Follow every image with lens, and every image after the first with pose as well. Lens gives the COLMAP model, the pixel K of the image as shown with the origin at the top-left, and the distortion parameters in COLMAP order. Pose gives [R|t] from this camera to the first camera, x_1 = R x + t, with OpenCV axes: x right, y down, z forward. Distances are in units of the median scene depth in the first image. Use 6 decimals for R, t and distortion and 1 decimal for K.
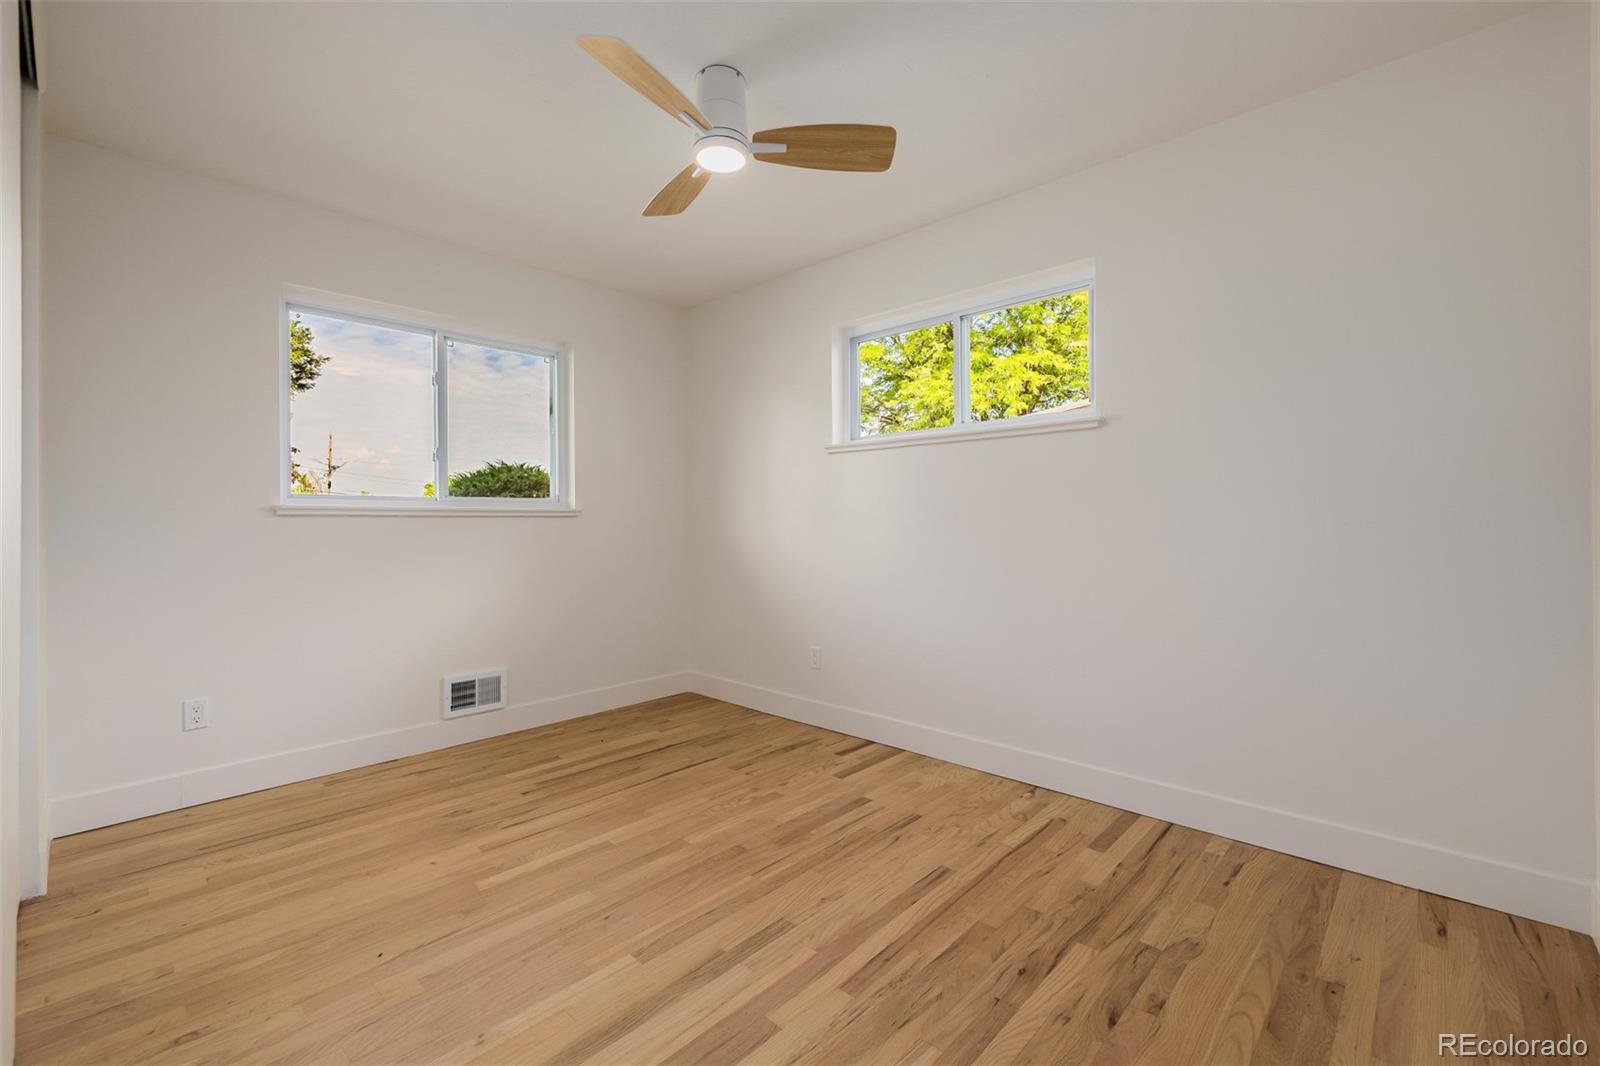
lens RADIAL K [[675.4, 0, 799.0], [0, 675.4, 522.8], [0, 0, 1]] dist [0.001457, -0.000070]
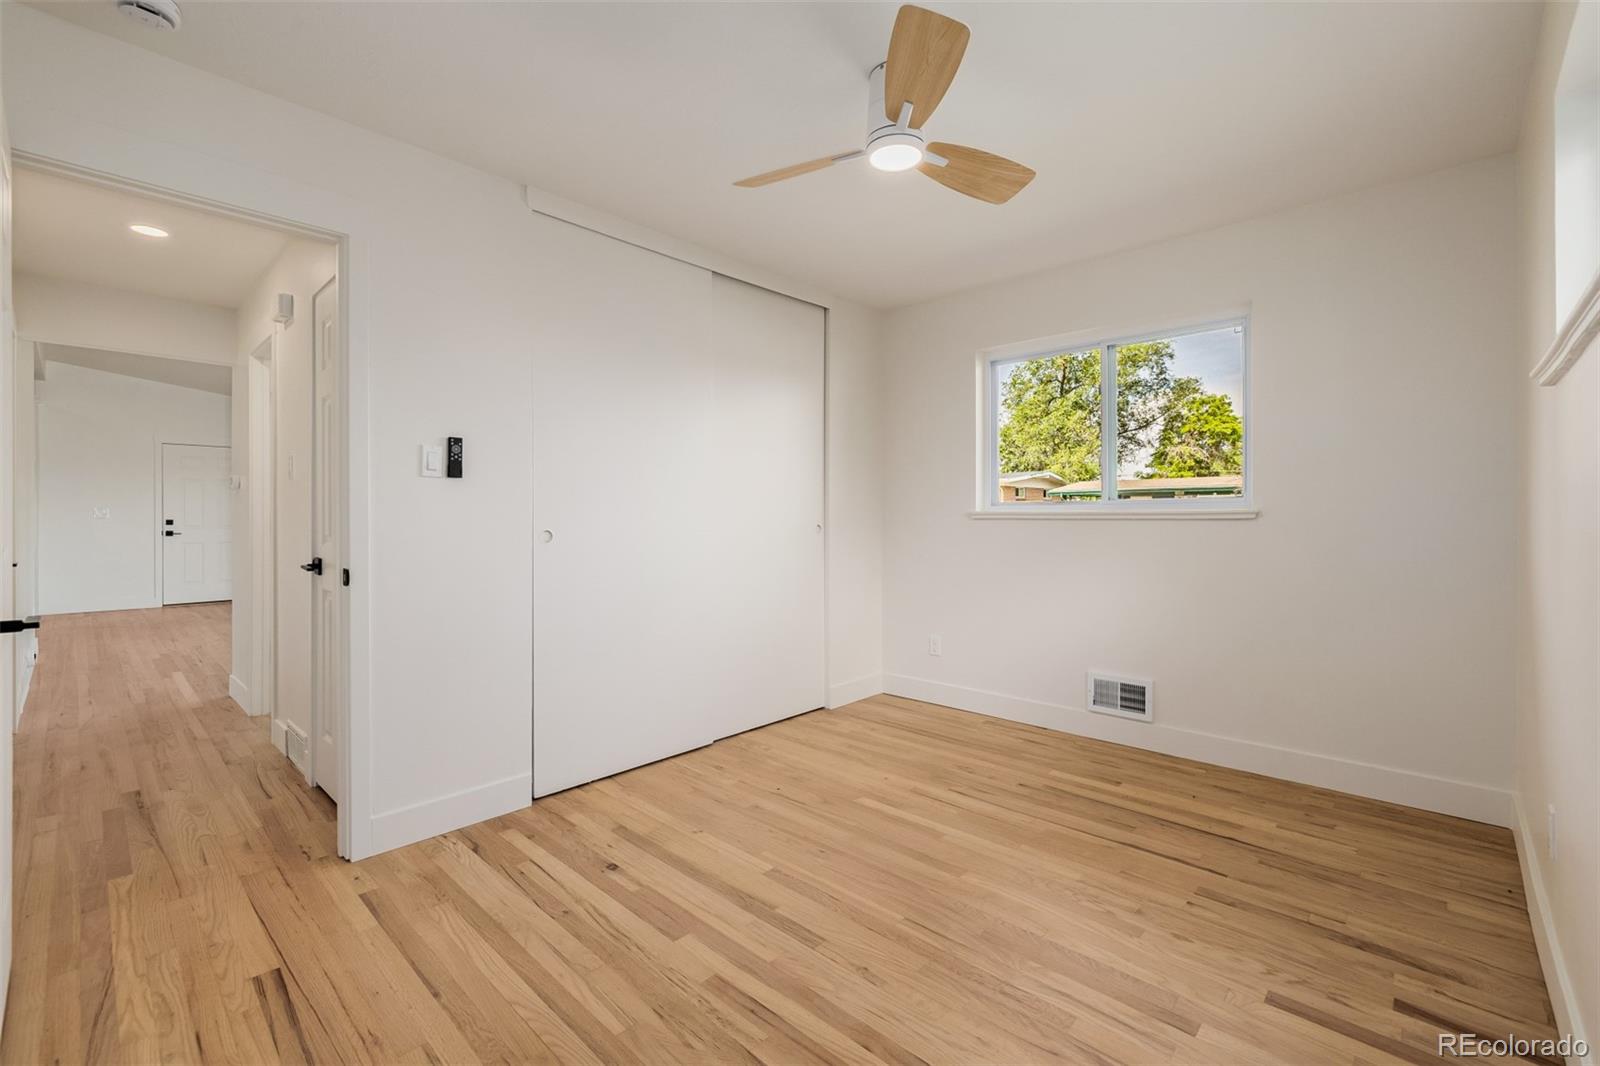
lens RADIAL K [[675.4, 0, 797.4], [0, 675.4, 531.9], [0, 0, 1]] dist [0.001457, -0.000070]
pose [[0.003406, 0.026957, -0.999631, 0.633779], [0.001464, 0.999635, 0.026962, -0.023572], [0.999993, -0.001555, 0.003365, 0.643166]]
